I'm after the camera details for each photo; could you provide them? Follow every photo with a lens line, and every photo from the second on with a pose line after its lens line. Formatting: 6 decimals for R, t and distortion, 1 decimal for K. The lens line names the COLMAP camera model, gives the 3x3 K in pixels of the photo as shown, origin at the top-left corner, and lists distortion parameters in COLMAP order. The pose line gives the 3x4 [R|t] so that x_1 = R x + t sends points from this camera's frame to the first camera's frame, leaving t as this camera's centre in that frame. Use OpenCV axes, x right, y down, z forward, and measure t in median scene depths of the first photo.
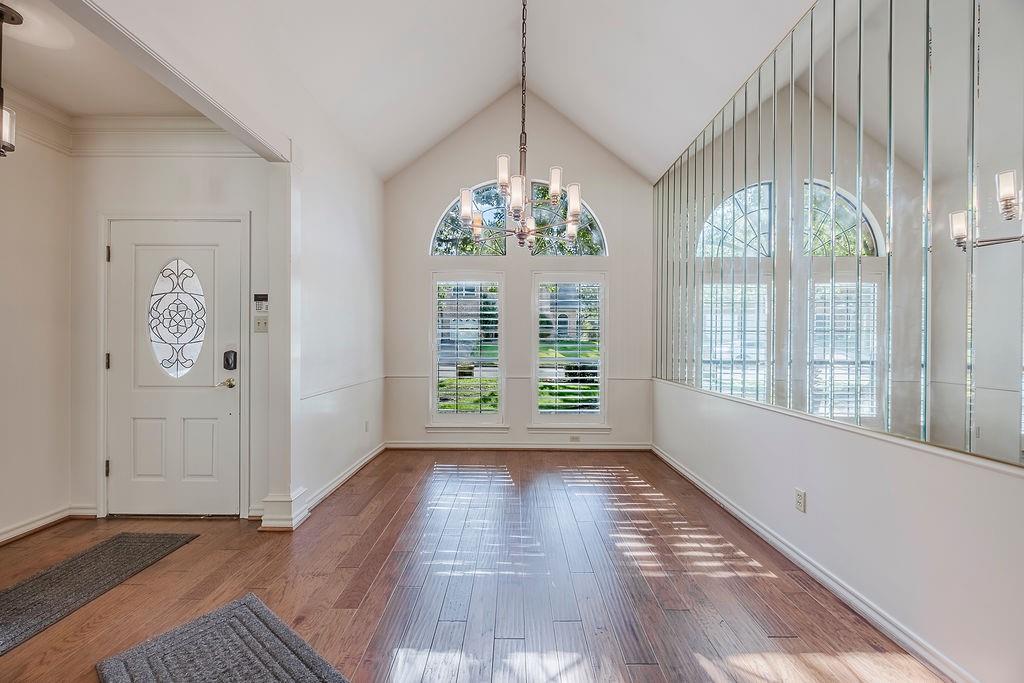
lens RADIAL K [[393.8, 0, 512.2], [0, 393.8, 345.0], [0, 0, 1]] dist [0.001830, 0.000276]
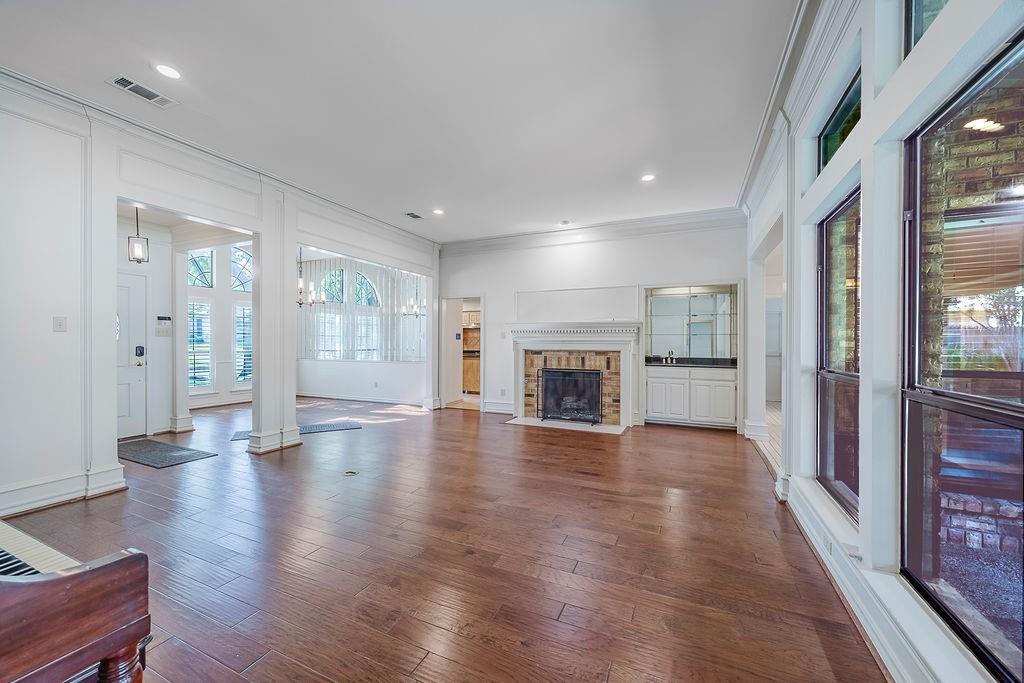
lens RADIAL K [[393.8, 0, 514.4], [0, 393.8, 345.2], [0, 0, 1]] dist [0.001830, 0.000276]
pose [[0.402903, -0.008159, 0.915206, -1.694572], [-0.002461, 0.999947, 0.009998, -0.012320], [-0.915239, -0.006281, 0.402862, -1.340167]]
